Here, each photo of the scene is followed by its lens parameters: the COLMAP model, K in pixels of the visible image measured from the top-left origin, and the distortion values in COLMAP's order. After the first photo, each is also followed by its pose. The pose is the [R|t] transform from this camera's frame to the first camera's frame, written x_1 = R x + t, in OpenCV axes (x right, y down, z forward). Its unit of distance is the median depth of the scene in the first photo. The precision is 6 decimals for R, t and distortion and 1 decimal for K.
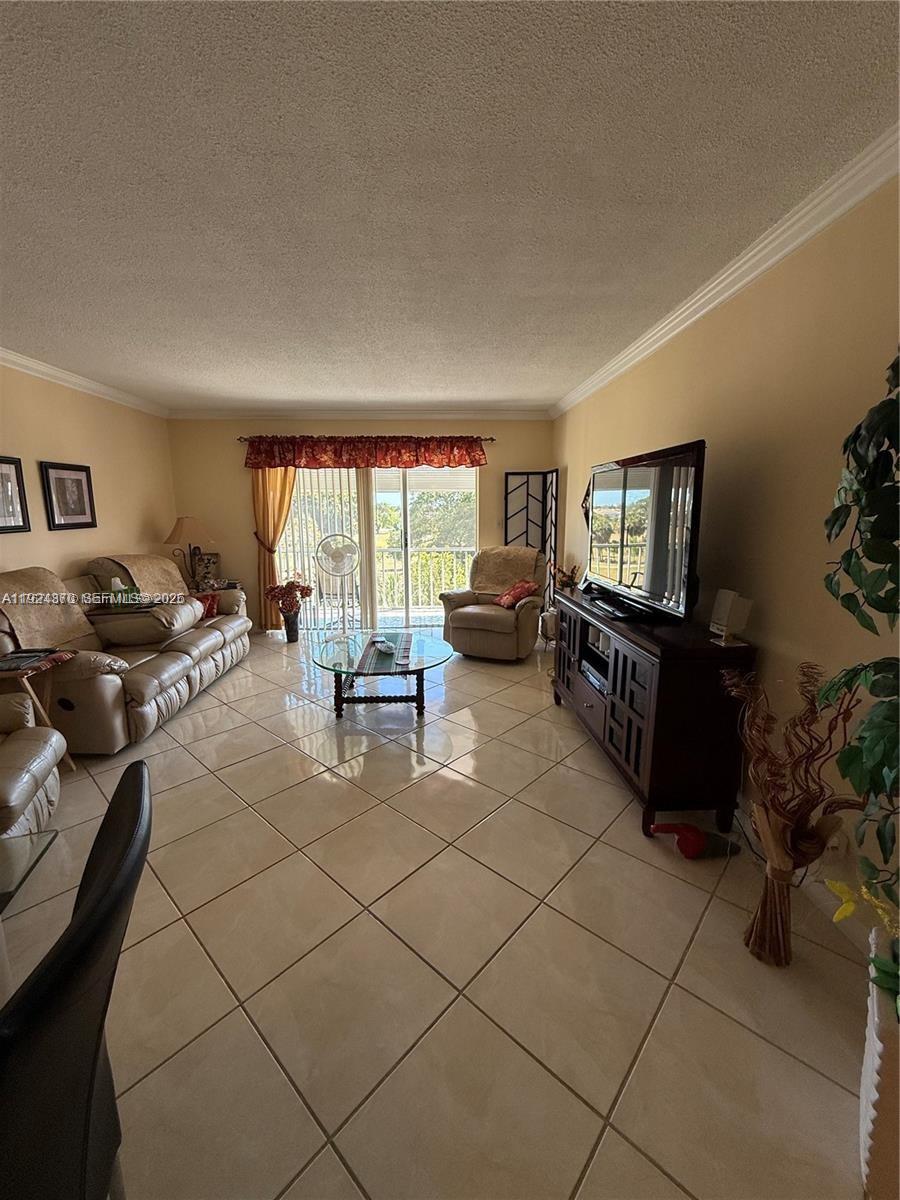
lens RADIAL K [[478.5, 0, 451.7], [0, 478.5, 593.9], [0, 0, 1]] dist [-0.001736, 0.000681]
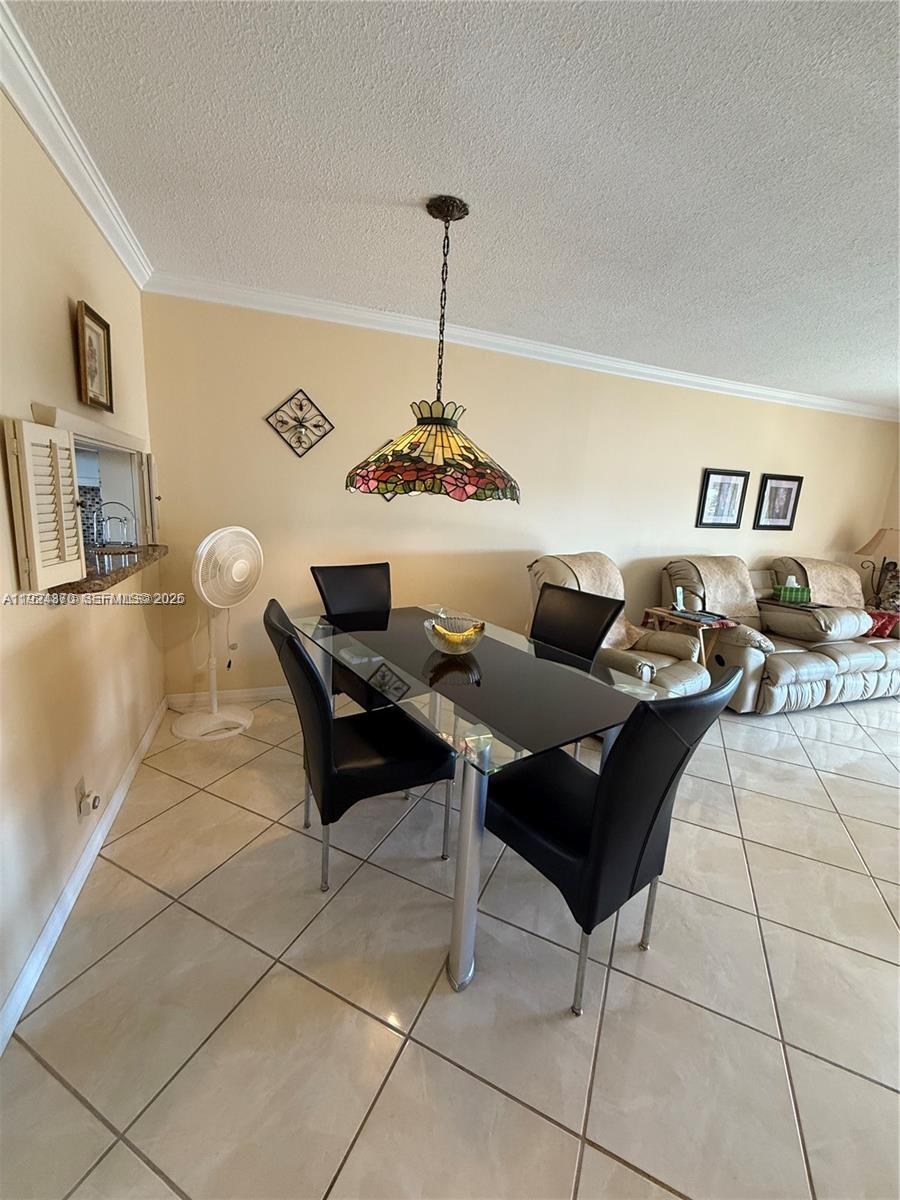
lens RADIAL K [[478.5, 0, 451.7], [0, 478.5, 593.9], [0, 0, 1]] dist [-0.001736, 0.000681]
pose [[0.294994, 0.209364, -0.932279, 0.103148], [-0.224284, 0.963611, 0.145431, 0.020626], [0.928803, 0.166194, 0.331217, -0.093680]]
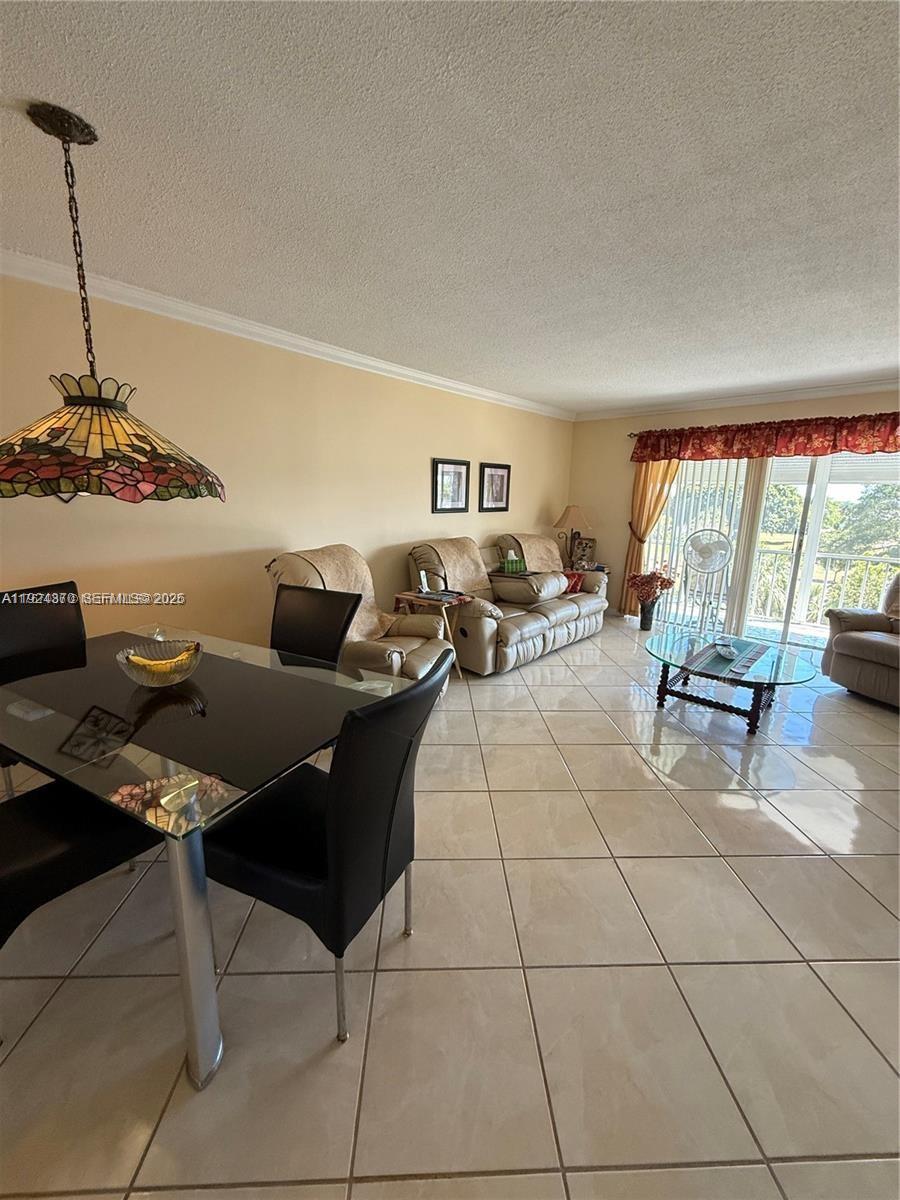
lens RADIAL K [[478.5, 0, 451.7], [0, 478.5, 593.9], [0, 0, 1]] dist [-0.001736, 0.000681]
pose [[0.702406, 0.160356, -0.693478, 0.101660], [-0.147917, 0.985907, 0.078154, 0.005539], [0.696237, 0.047681, 0.716226, -0.044198]]
